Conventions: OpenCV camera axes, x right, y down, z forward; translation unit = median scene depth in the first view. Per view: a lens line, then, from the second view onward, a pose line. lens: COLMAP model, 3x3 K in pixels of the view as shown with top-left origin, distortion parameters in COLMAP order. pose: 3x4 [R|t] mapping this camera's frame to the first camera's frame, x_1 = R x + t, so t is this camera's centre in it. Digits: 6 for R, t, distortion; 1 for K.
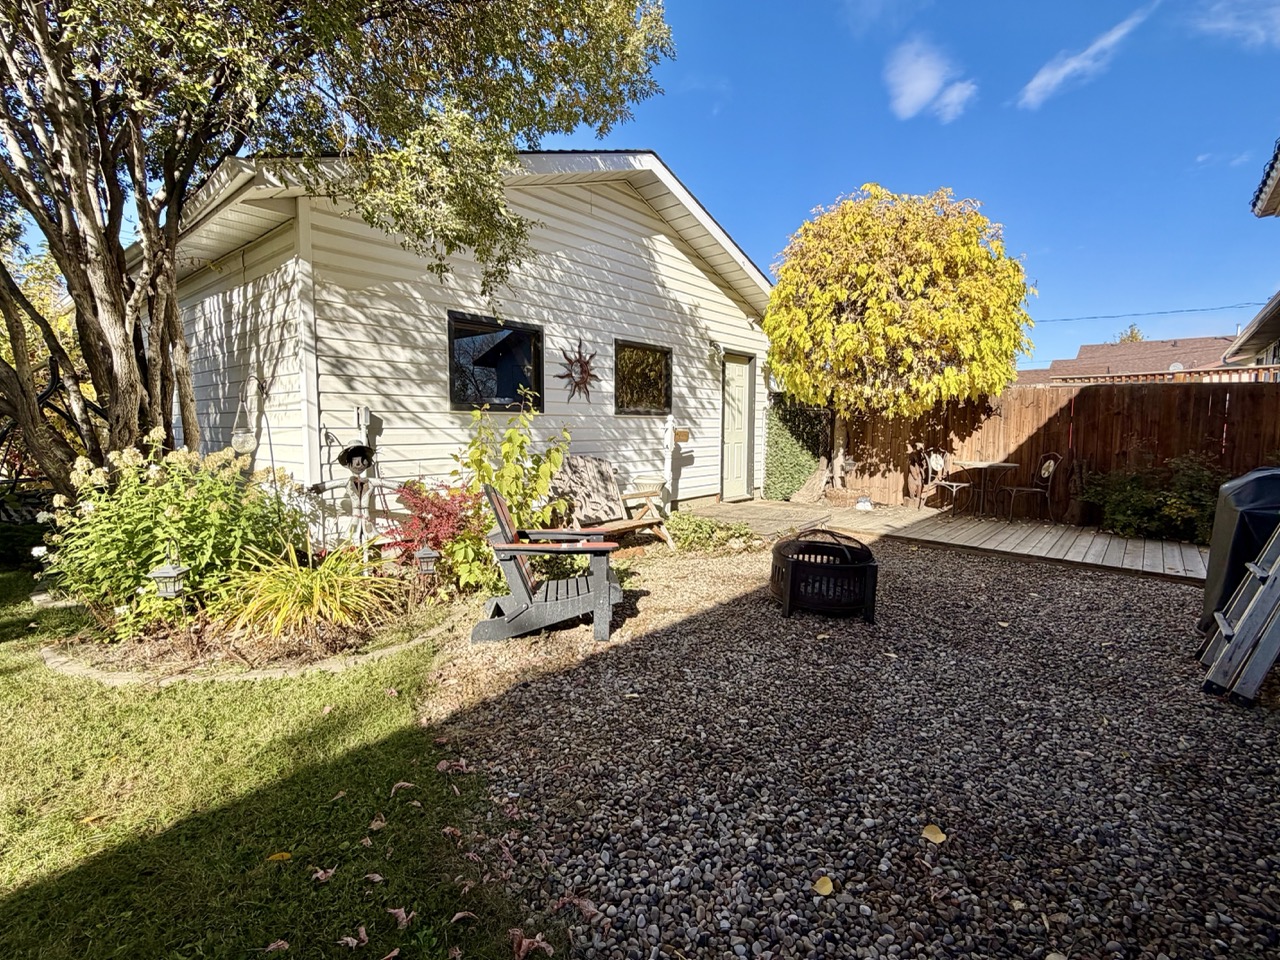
lens RADIAL K [[600.3, 0, 638.2], [0, 600.3, 488.7], [0, 0, 1]] dist [-0.005984, -0.000057]
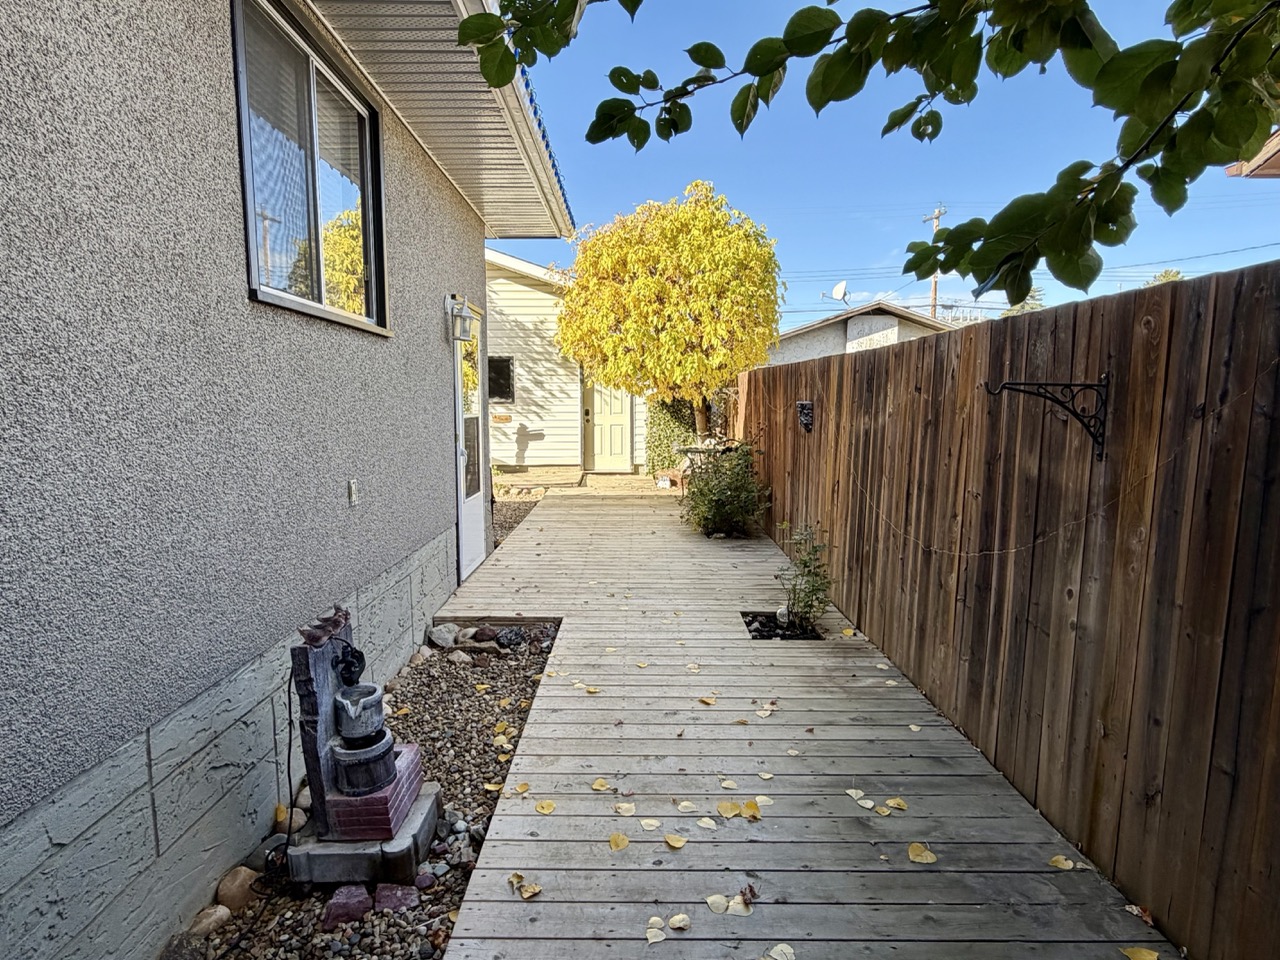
lens RADIAL K [[712.2, 0, 638.1], [0, 712.2, 484.1], [0, 0, 1]] dist [0.001566, -0.002074]
pose [[0.657121, 0.077320, -0.749809, 1.709966], [-0.073090, 0.996574, 0.038712, -0.023409], [0.750234, 0.029366, 0.660520, 0.144083]]
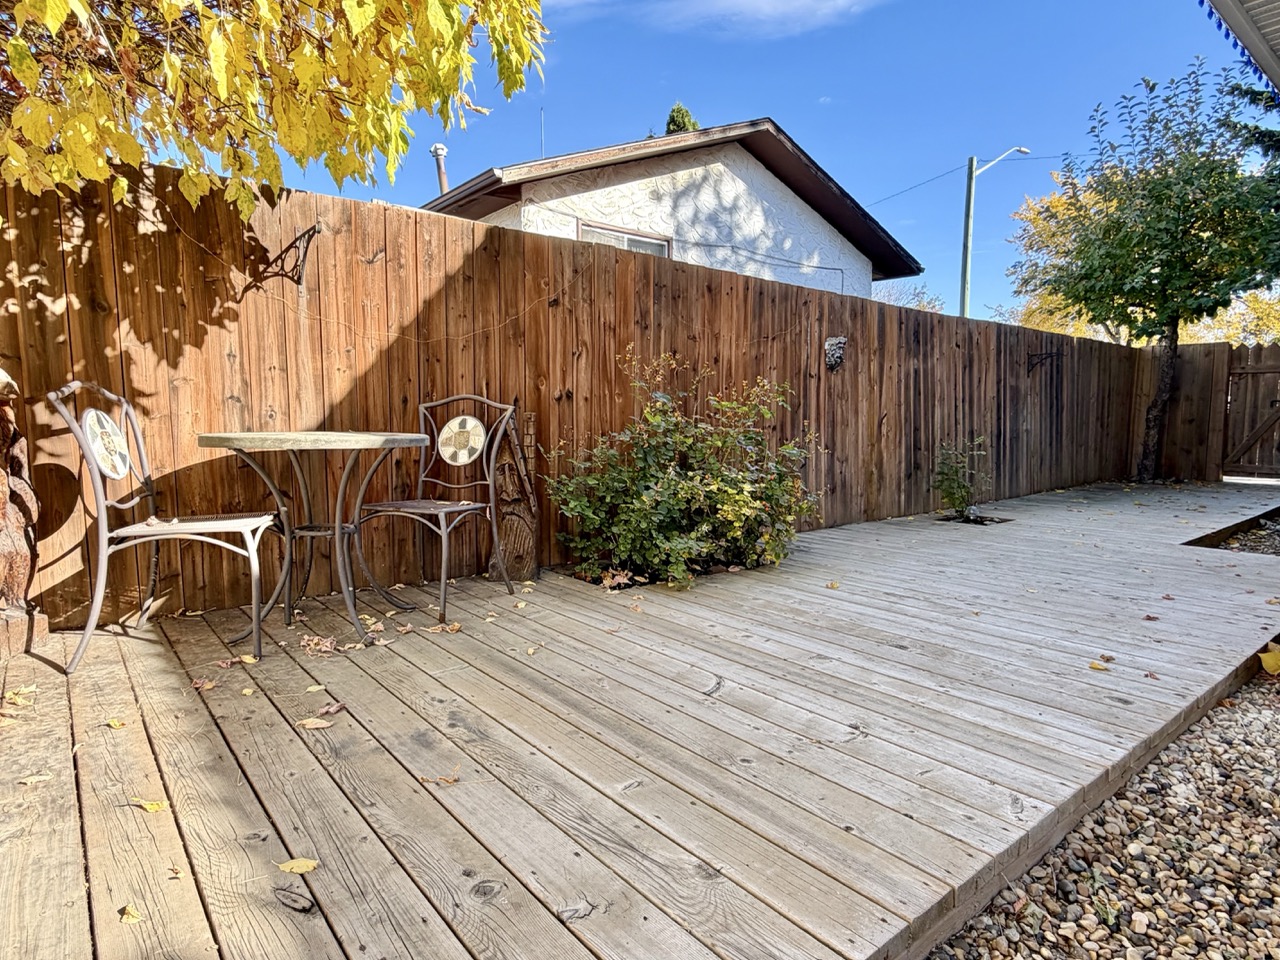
lens RADIAL K [[712.2, 0, 637.1], [0, 712.2, 483.7], [0, 0, 1]] dist [0.001566, -0.002074]
pose [[0.177760, -0.107318, 0.978205, 0.335688], [0.109434, 0.990026, 0.088728, -0.039820], [-0.977970, 0.091277, 0.187731, 0.961510]]
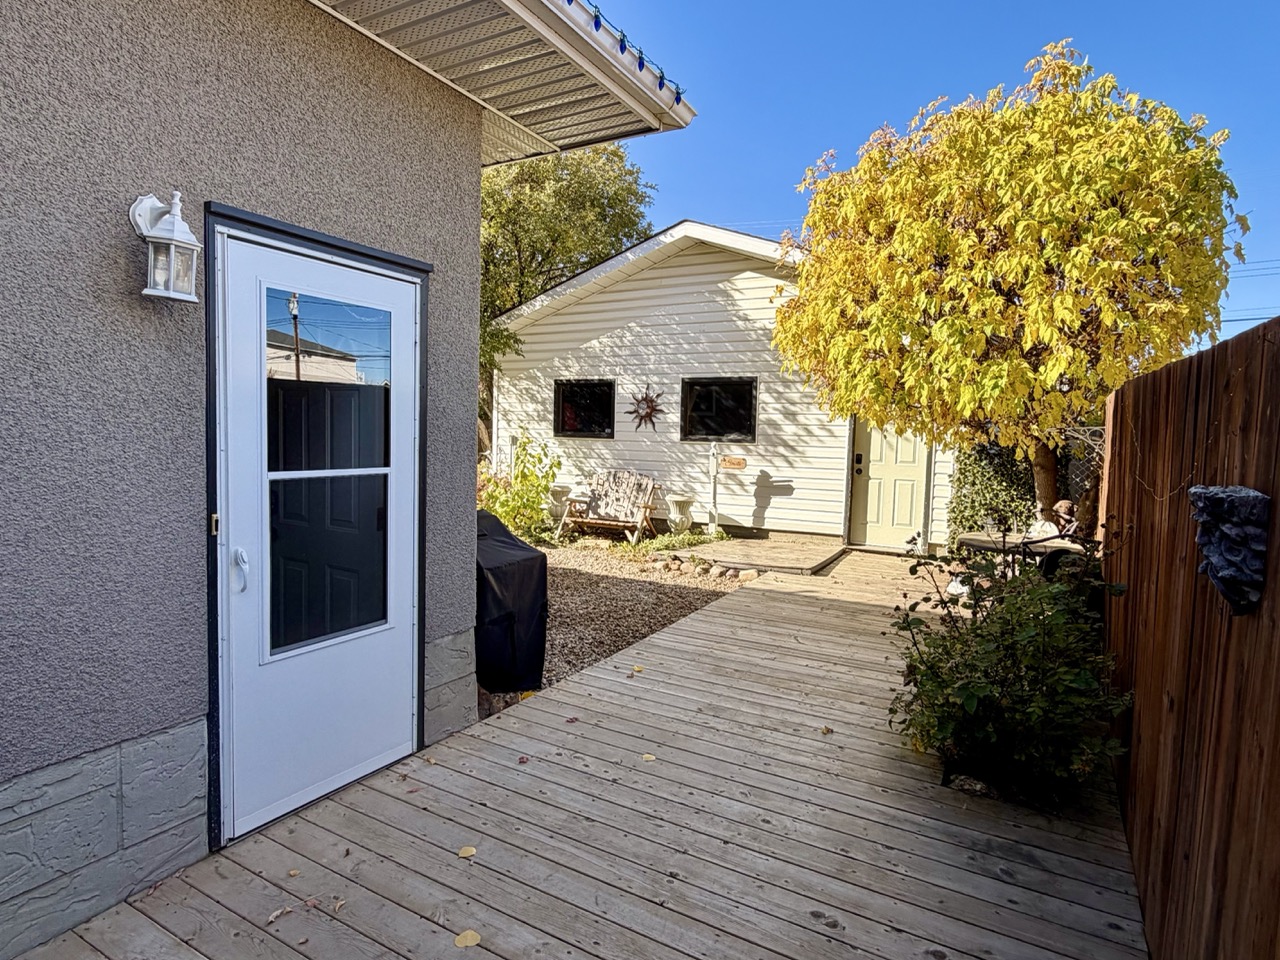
lens RADIAL K [[712.2, 0, 637.0], [0, 712.2, 482.9], [0, 0, 1]] dist [0.001566, -0.002074]
pose [[0.192049, 0.068712, -0.978977, 1.355874], [-0.127456, 0.990844, 0.044542, -0.094119], [0.973074, 0.116222, 0.199048, 0.656284]]
